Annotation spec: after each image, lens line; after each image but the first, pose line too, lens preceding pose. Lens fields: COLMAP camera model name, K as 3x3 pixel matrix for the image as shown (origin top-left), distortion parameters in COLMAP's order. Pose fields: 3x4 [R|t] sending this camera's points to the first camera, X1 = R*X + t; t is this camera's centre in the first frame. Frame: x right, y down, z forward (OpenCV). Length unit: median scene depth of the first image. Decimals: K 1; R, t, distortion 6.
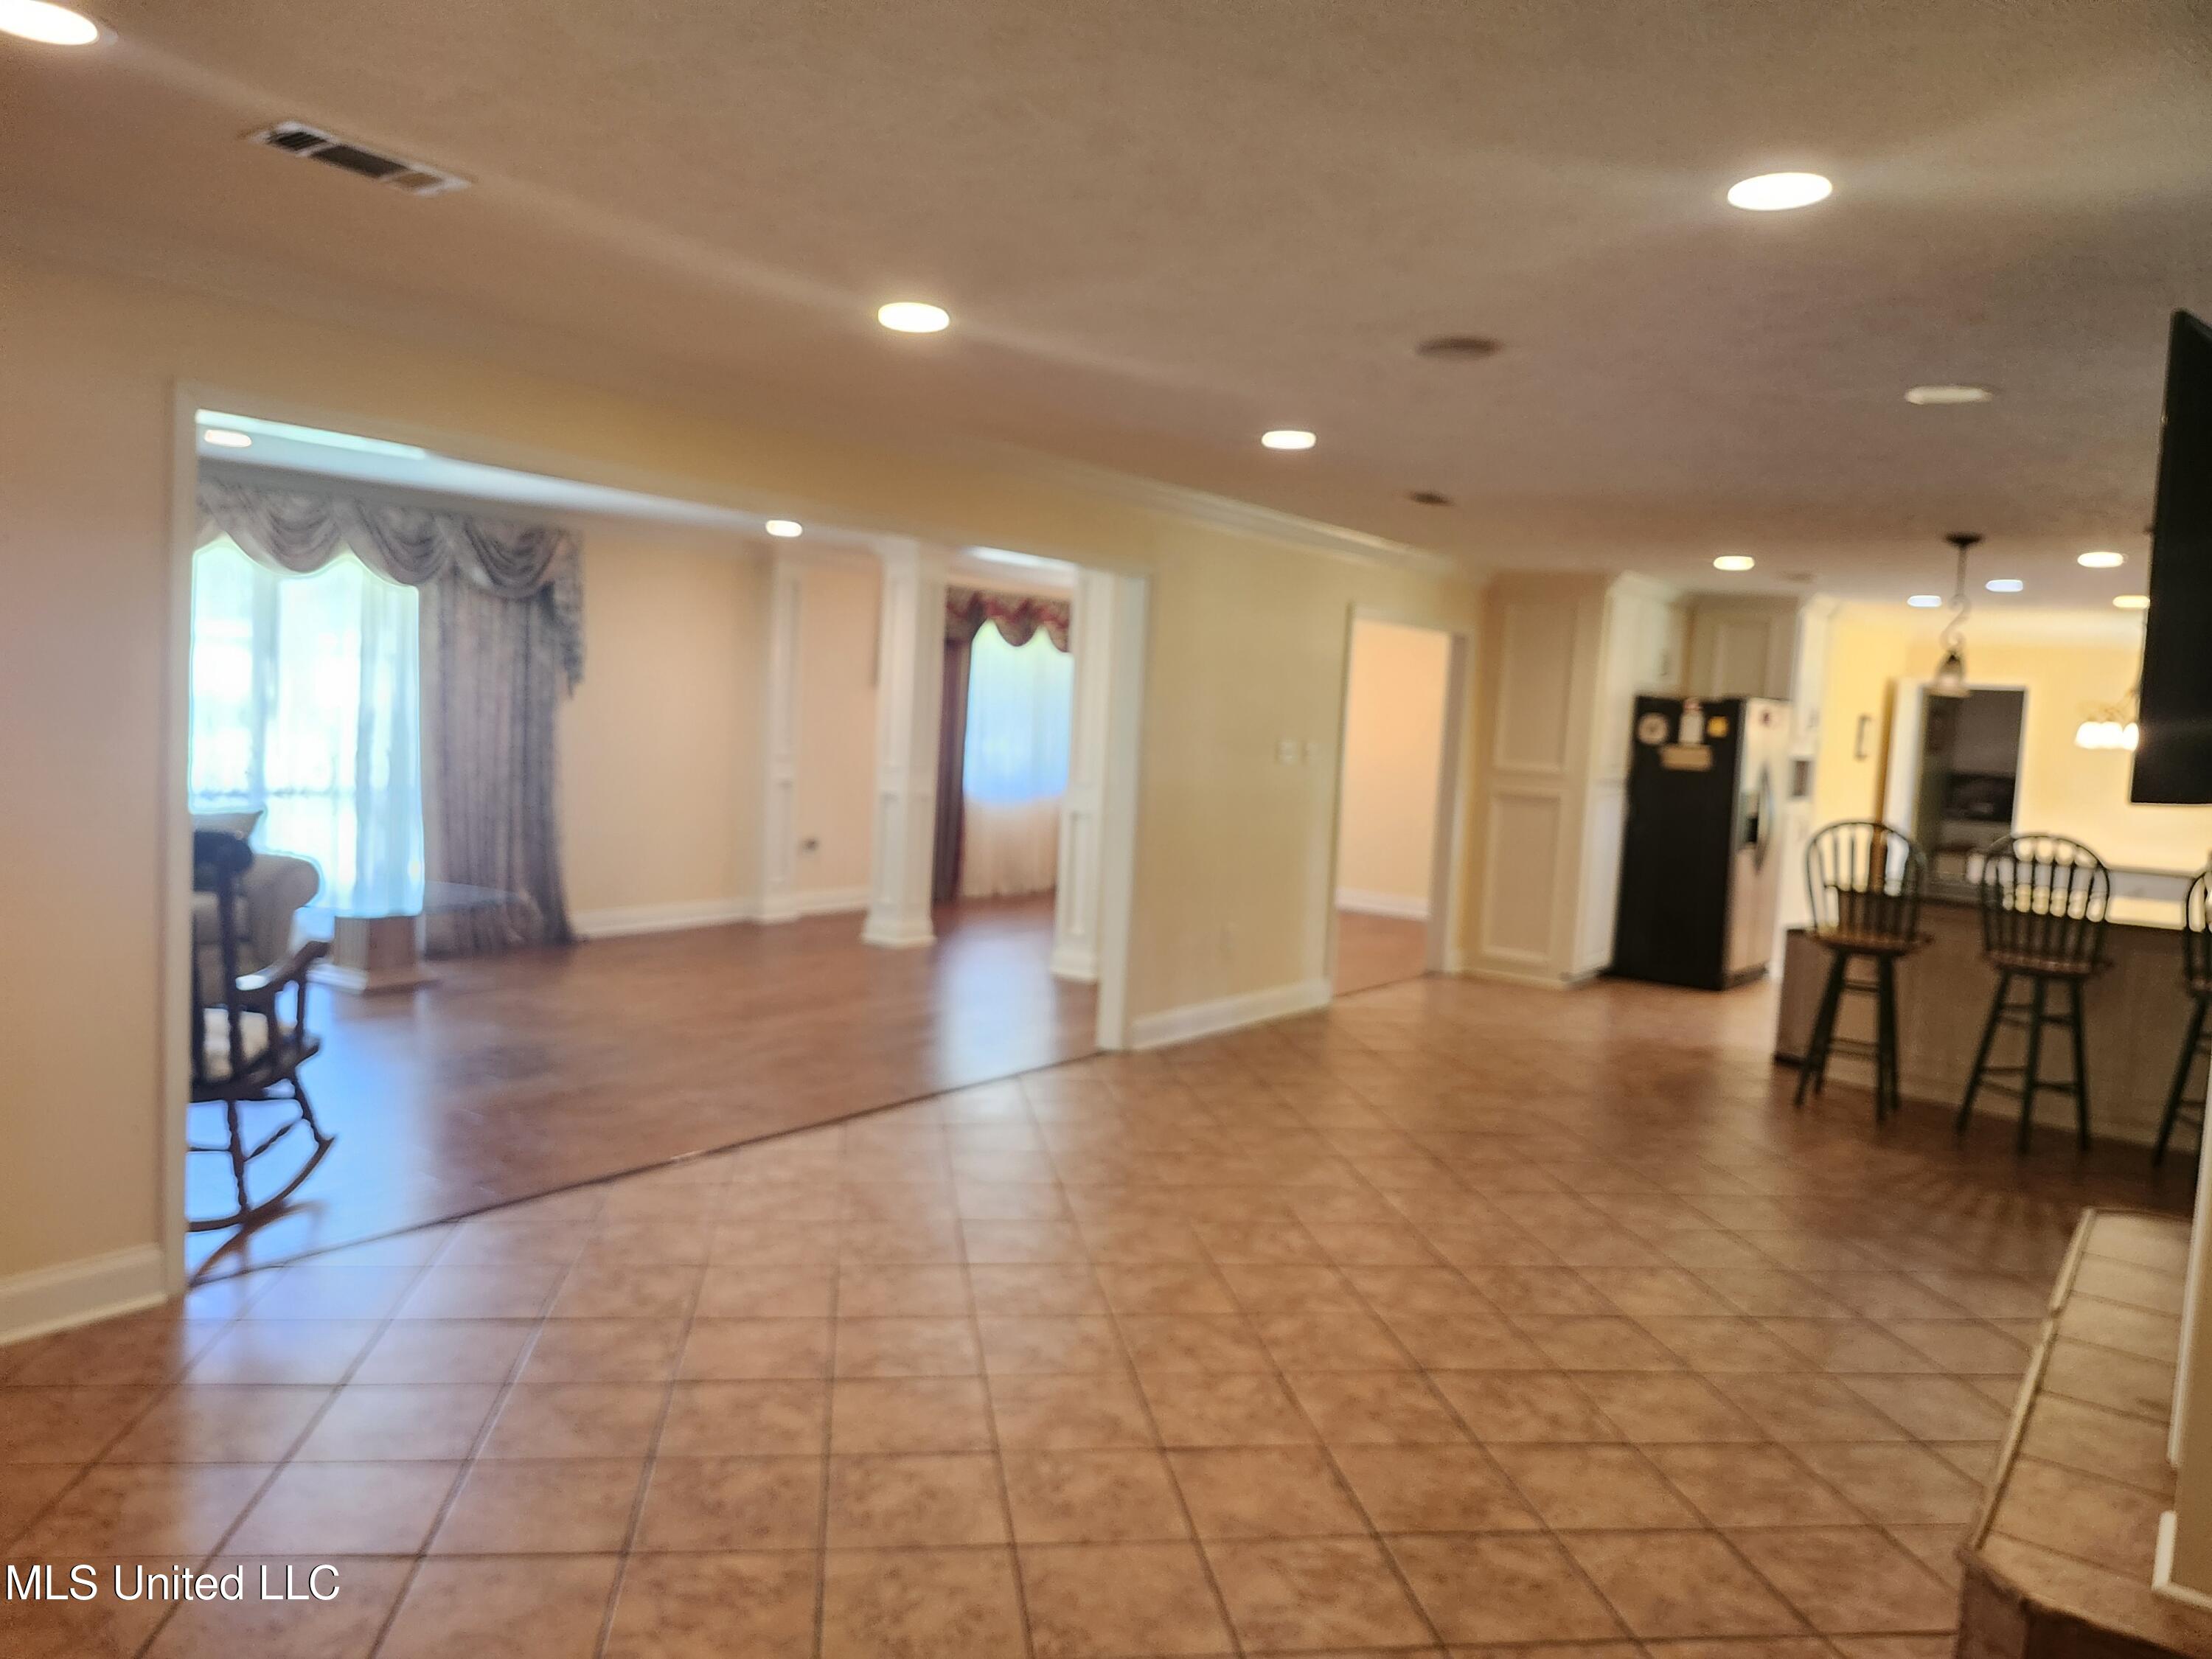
lens RADIAL K [[1549.3, 0, 1106.0], [0, 1549.3, 829.5], [0, 0, 1]] dist [0.030789, -0.004817]
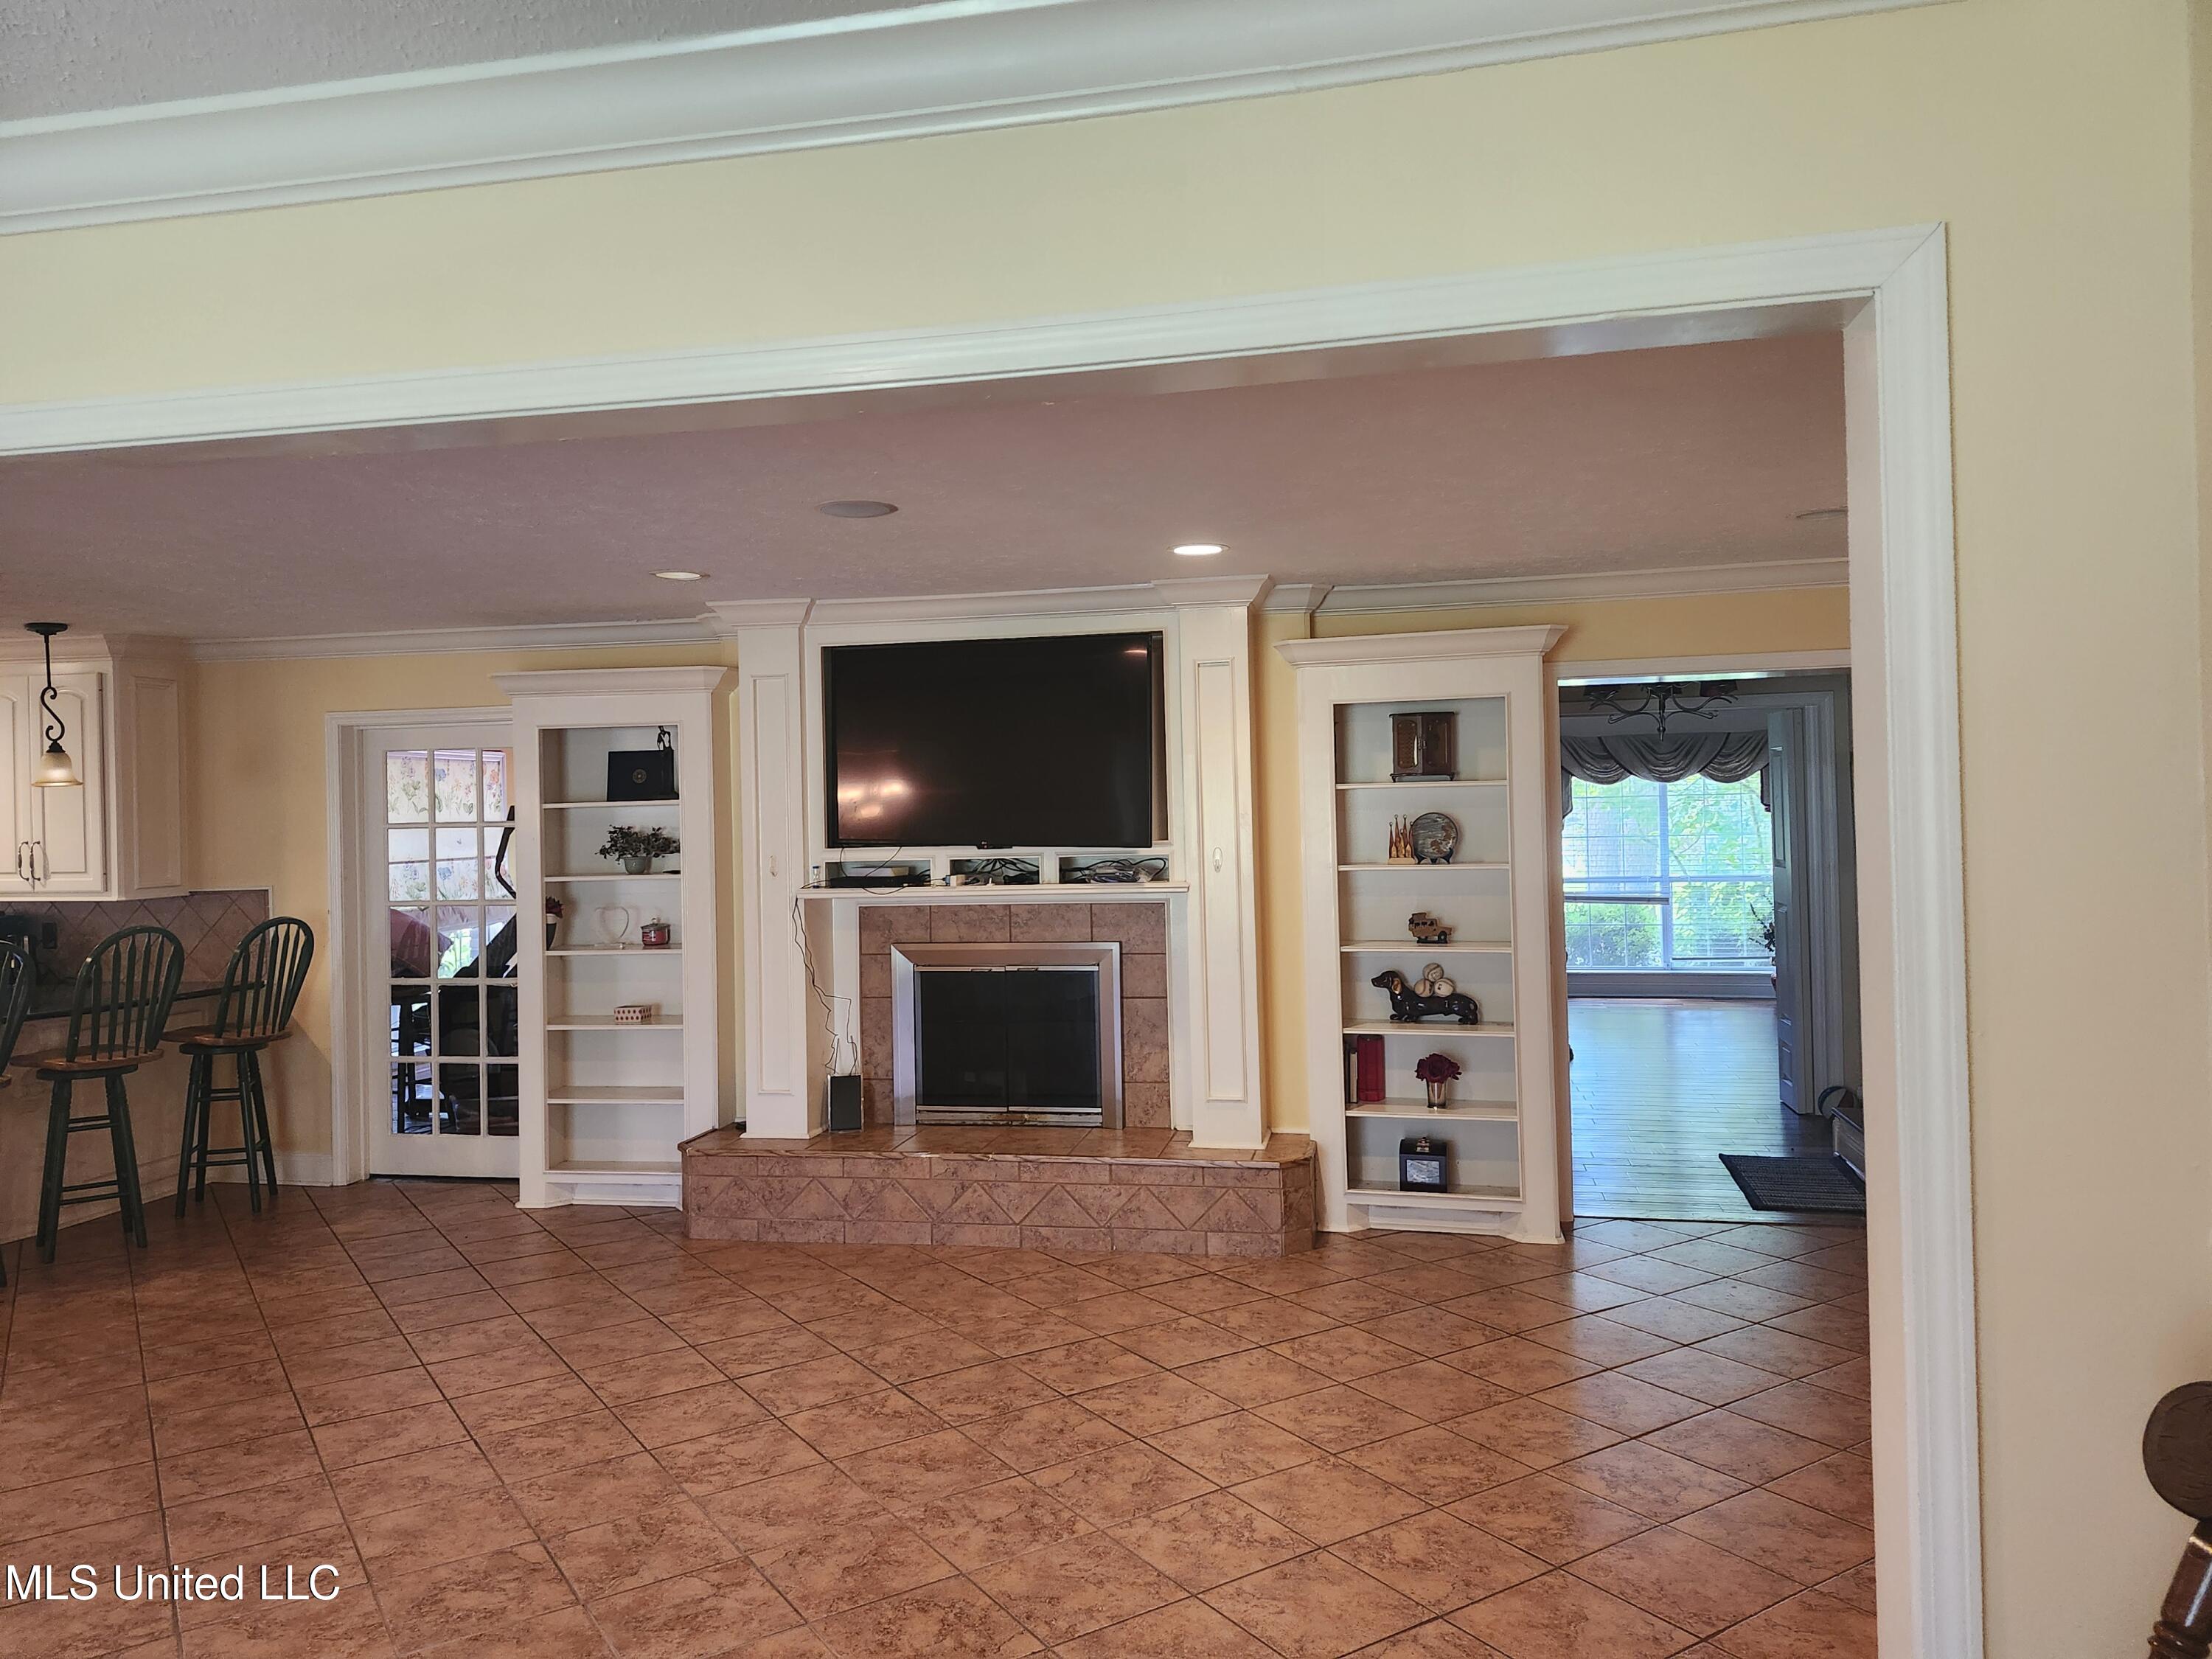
lens RADIAL K [[1525.1, 0, 1097.4], [0, 1525.1, 805.1], [0, 0, 1]] dist [0.135289, -0.157558]
pose [[-0.406549, -0.035120, 0.912954, -0.894589], [0.075330, 0.994570, 0.071805, -0.159033], [-0.910518, 0.097965, -0.401695, 1.341322]]
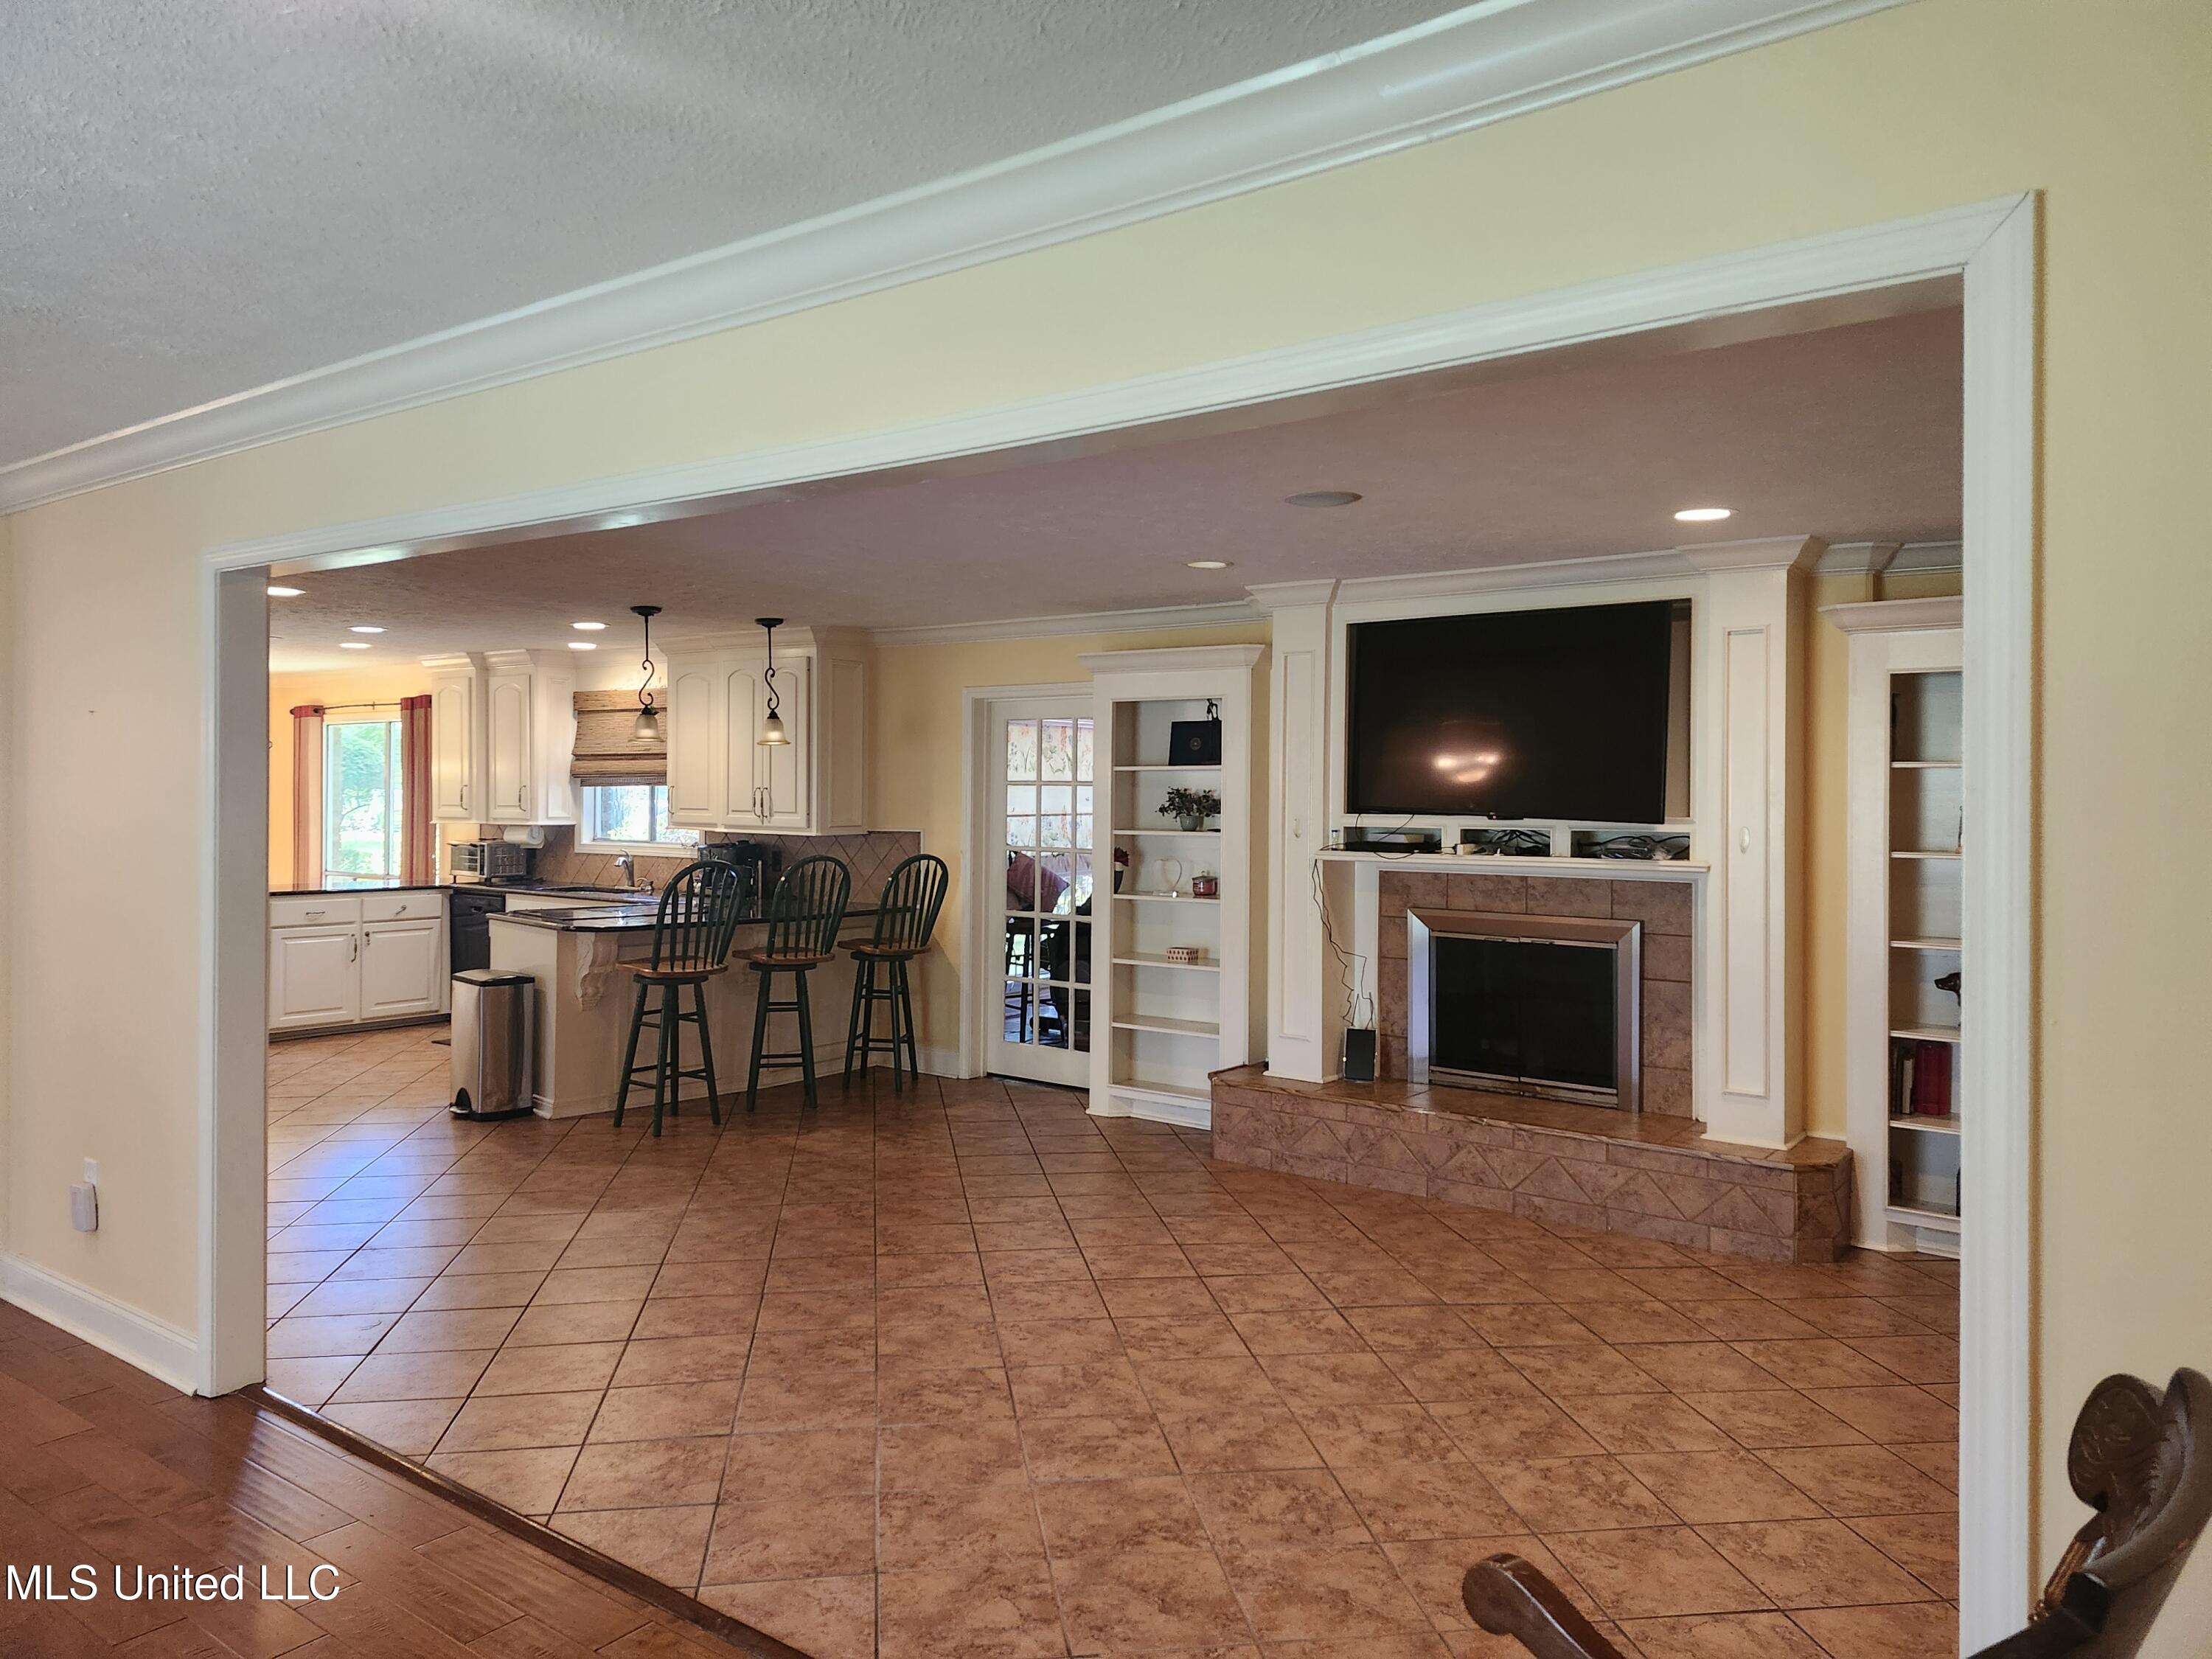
lens RADIAL K [[1521.4, 0, 1108.6], [0, 1521.4, 788.8], [0, 0, 1]] dist [0.145543, -0.170959]
pose [[0.008536, -0.047695, 0.998825, -1.018143], [0.074373, 0.996126, 0.046930, -0.146931], [-0.997194, 0.073885, 0.012051, 1.197513]]
